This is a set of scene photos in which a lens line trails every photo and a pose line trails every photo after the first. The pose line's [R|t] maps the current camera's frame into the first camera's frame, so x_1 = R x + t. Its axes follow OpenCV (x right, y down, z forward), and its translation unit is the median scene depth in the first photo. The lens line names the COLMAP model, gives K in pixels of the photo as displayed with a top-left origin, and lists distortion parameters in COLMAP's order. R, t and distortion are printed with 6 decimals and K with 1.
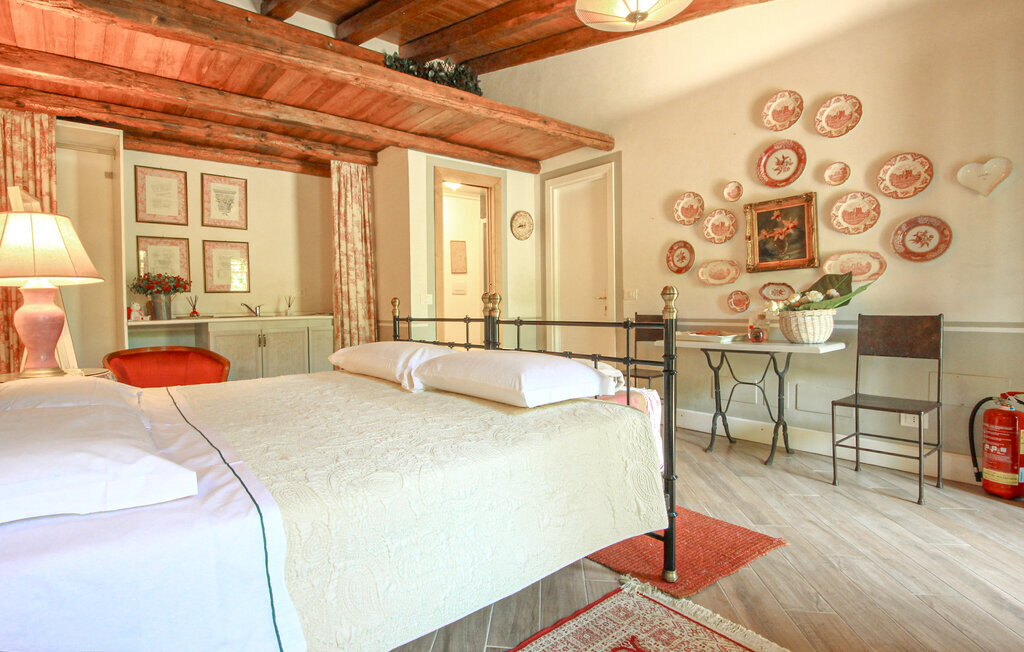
lens RADIAL K [[506.7, 0, 507.7], [0, 506.7, 301.0], [0, 0, 1]] dist [0.002071, -0.000897]
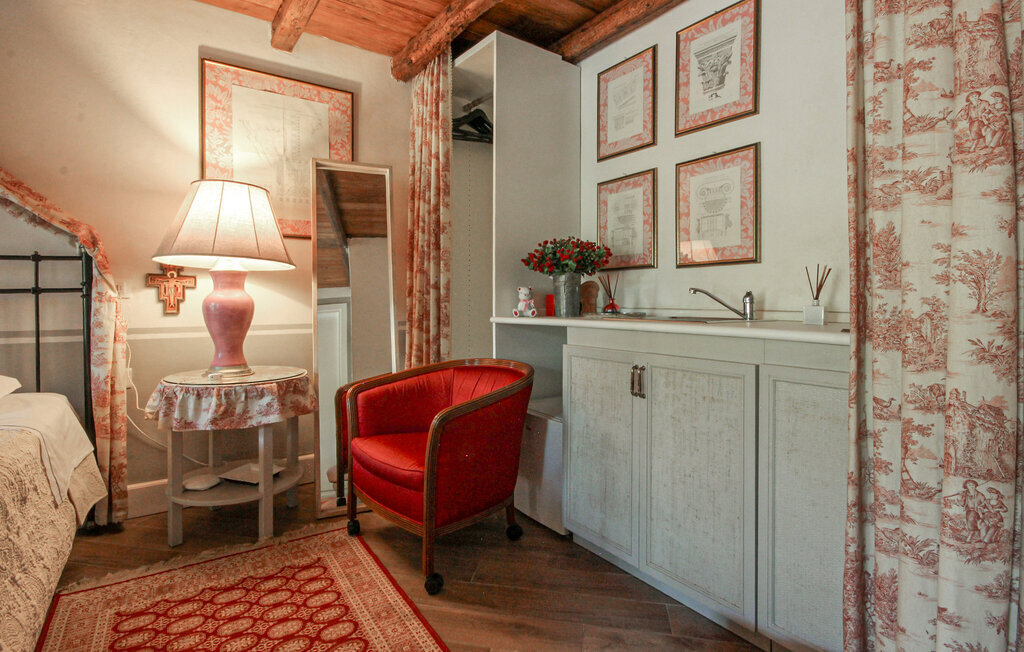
lens RADIAL K [[506.7, 0, 507.7], [0, 506.7, 301.0], [0, 0, 1]] dist [0.002071, -0.000897]
pose [[-0.116523, 0.022213, -0.992940, -0.073319], [0.007729, 0.999740, 0.021458, 0.004996], [0.993158, -0.005174, -0.116664, 0.896398]]
